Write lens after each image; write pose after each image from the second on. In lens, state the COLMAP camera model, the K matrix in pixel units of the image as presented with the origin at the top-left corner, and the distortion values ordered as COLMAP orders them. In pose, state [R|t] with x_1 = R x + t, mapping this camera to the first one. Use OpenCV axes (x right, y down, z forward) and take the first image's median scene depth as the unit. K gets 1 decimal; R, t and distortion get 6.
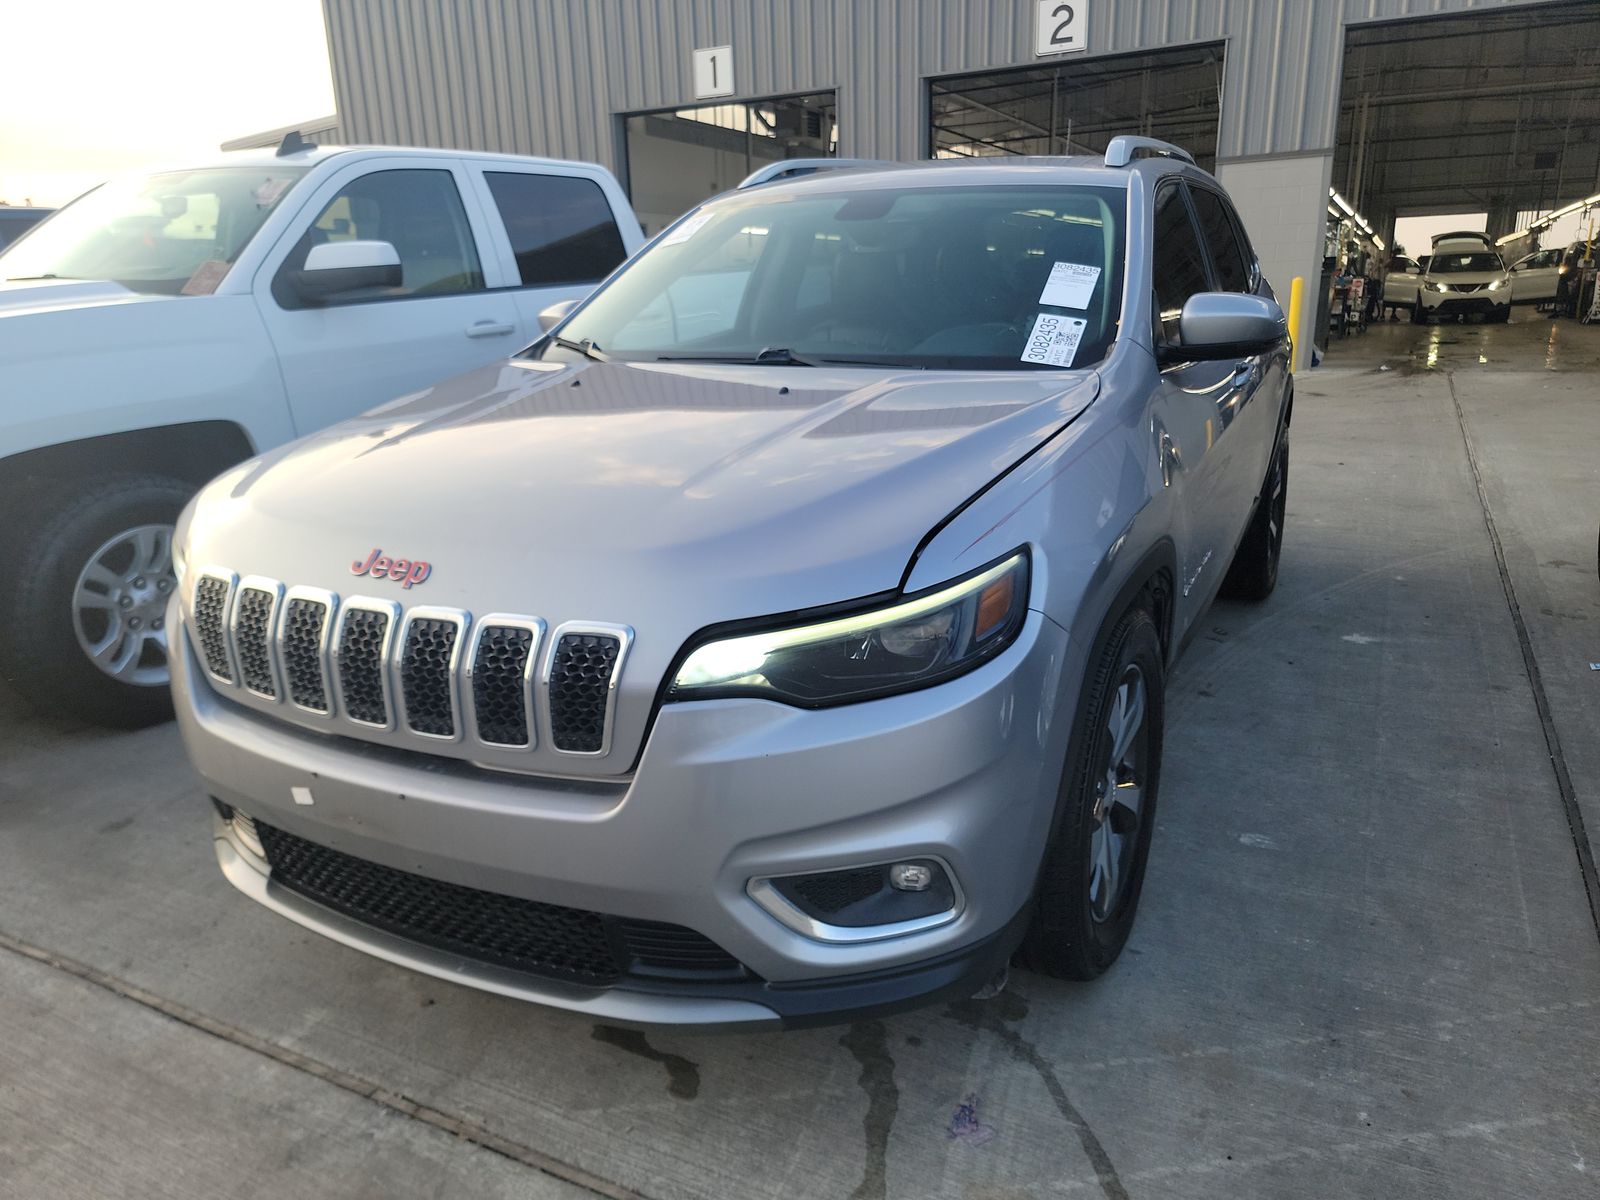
lens RADIAL K [[1117.9, 0, 797.6], [0, 1117.9, 595.4], [0, 0, 1]] dist [0.077154, -0.061578]
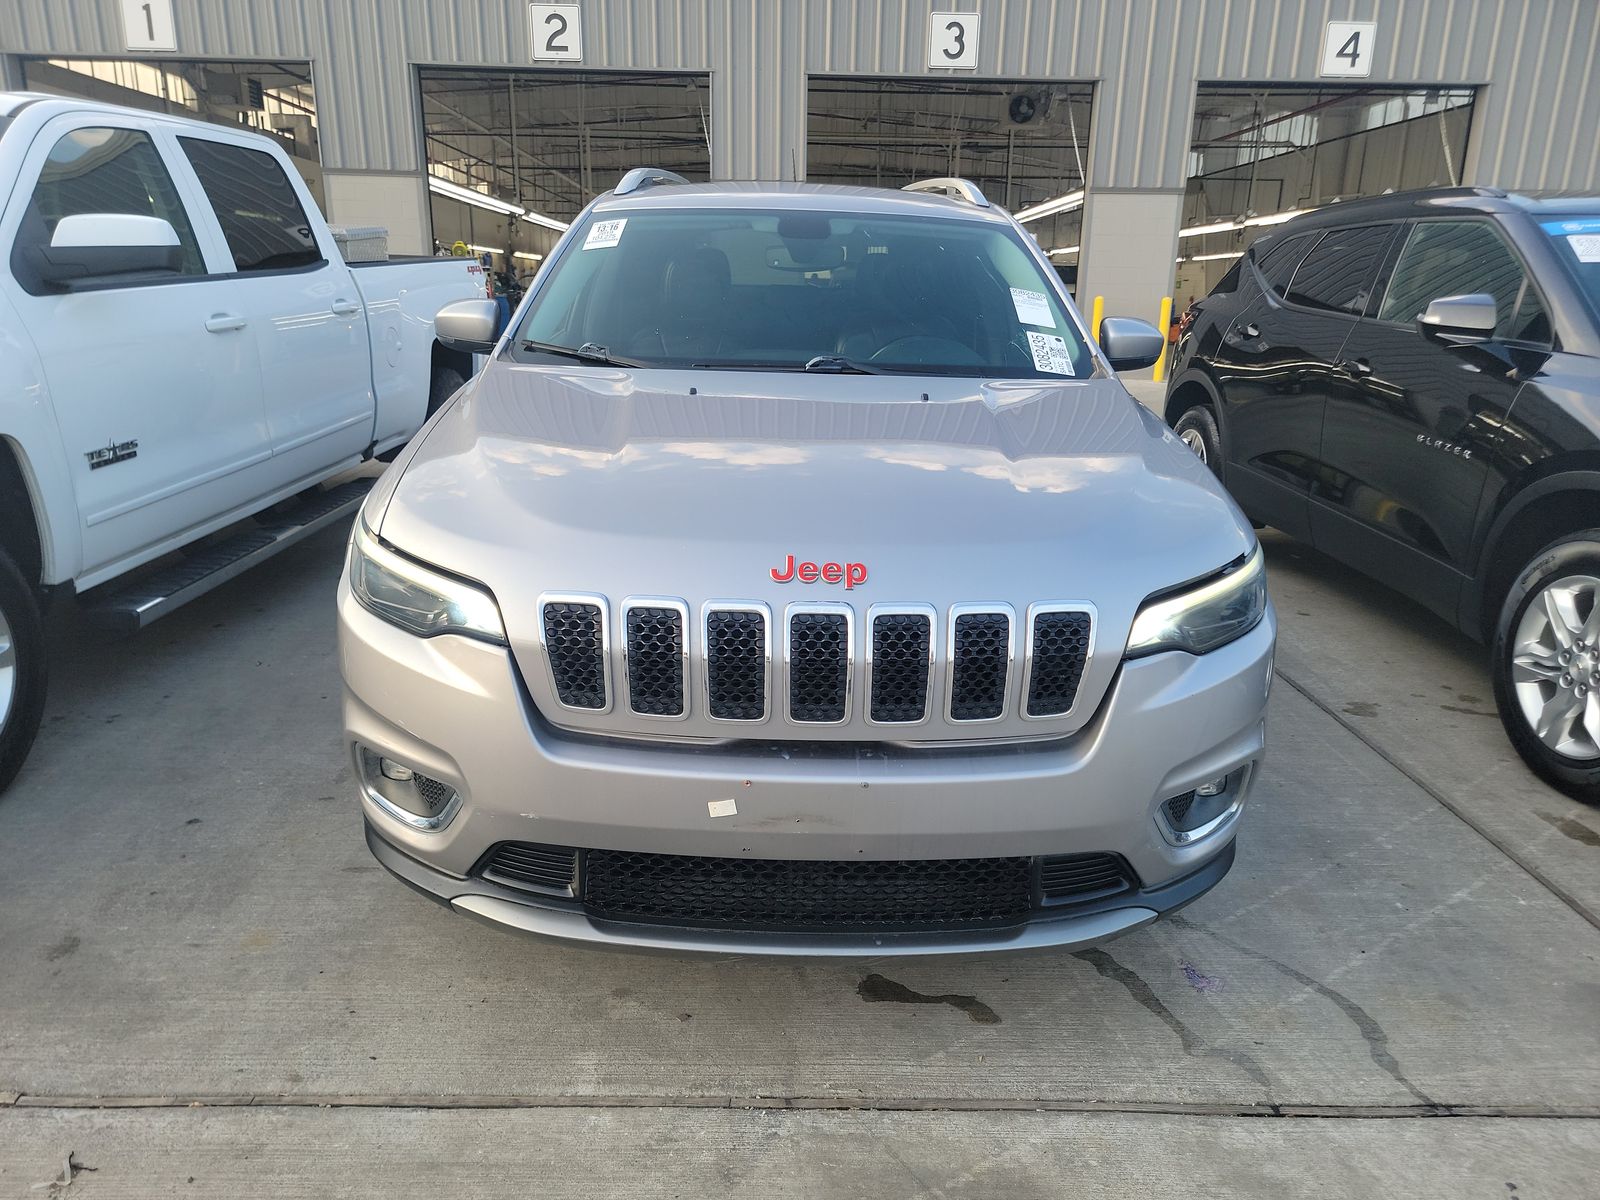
lens RADIAL K [[1117.9, 0, 797.6], [0, 1117.9, 595.4], [0, 0, 1]] dist [0.077154, -0.061578]
pose [[0.879949, -0.087588, 0.466924, -0.567082], [0.087730, 0.995913, 0.021484, -0.018022], [-0.466897, 0.022059, 0.884036, 0.061794]]
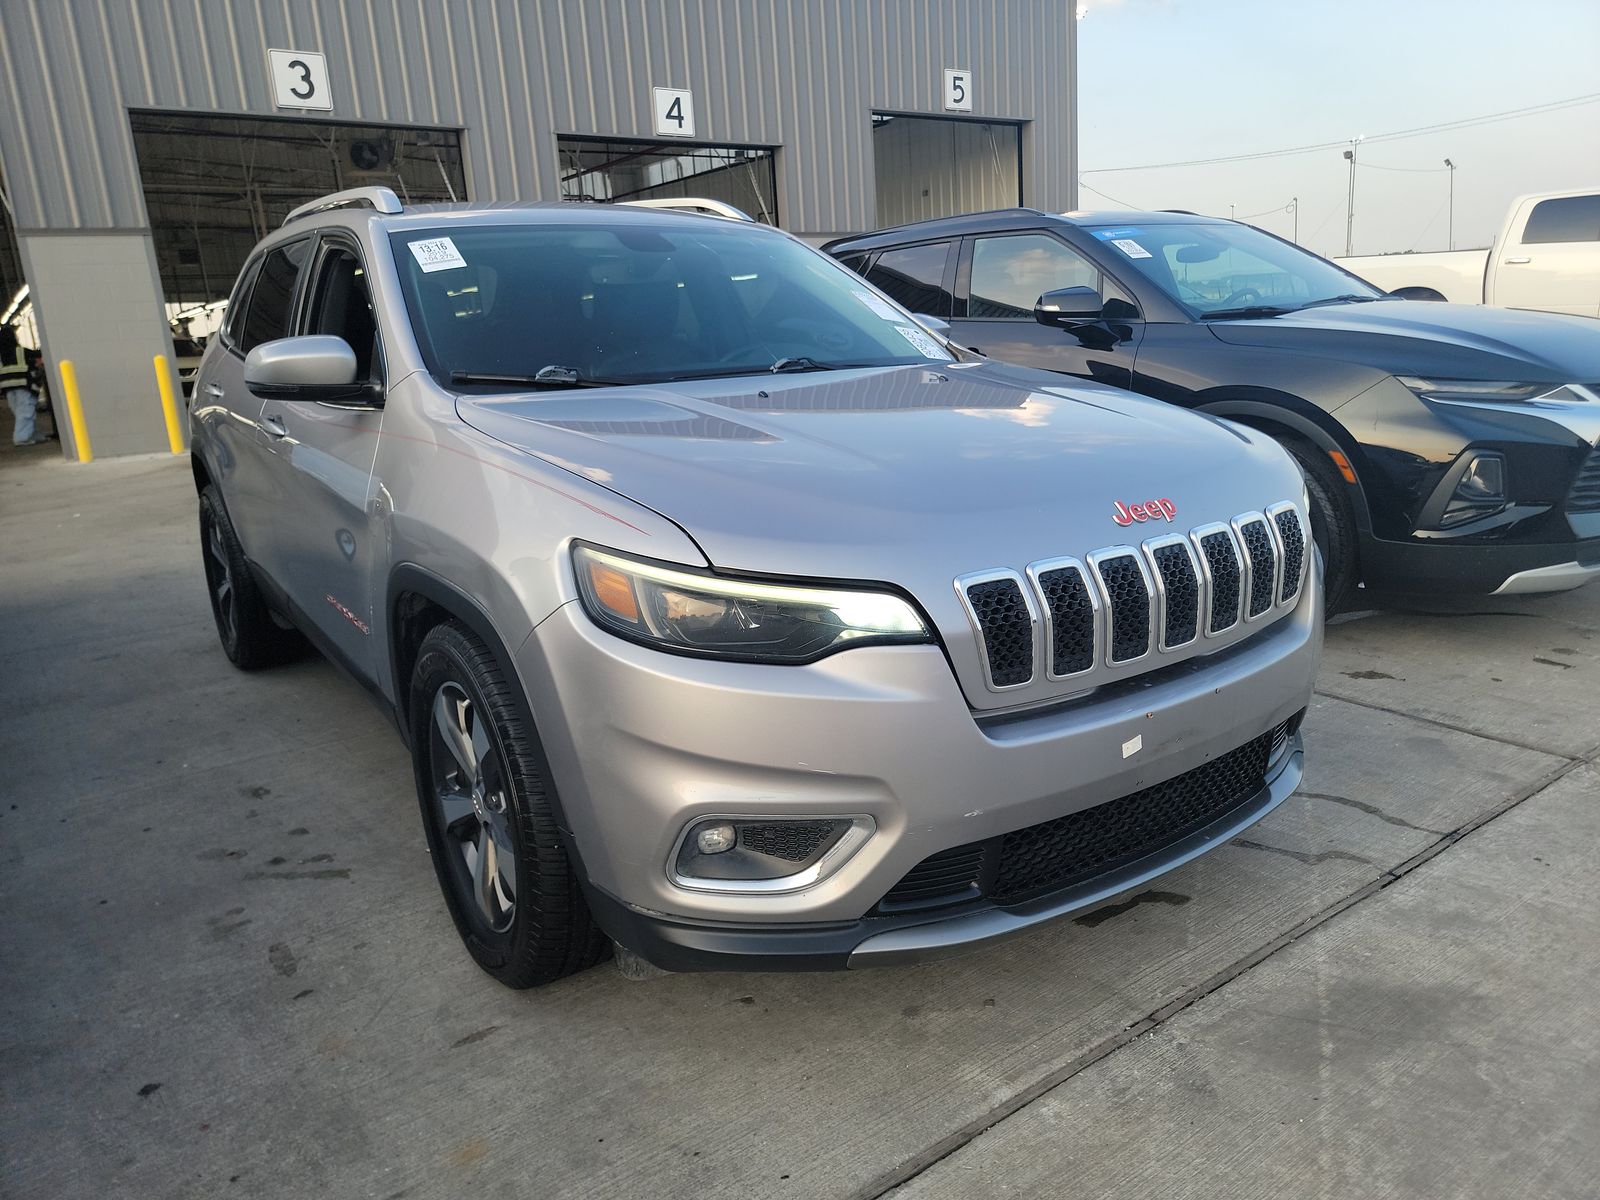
lens RADIAL K [[1113.9, 0, 836.5], [0, 1113.9, 574.2], [0, 0, 1]] dist [0.075373, -0.063110]
pose [[0.445802, -0.198404, 0.872867, -0.984216], [0.278622, 0.957442, 0.075327, -0.089290], [-0.850665, 0.209619, 0.482110, 0.481293]]
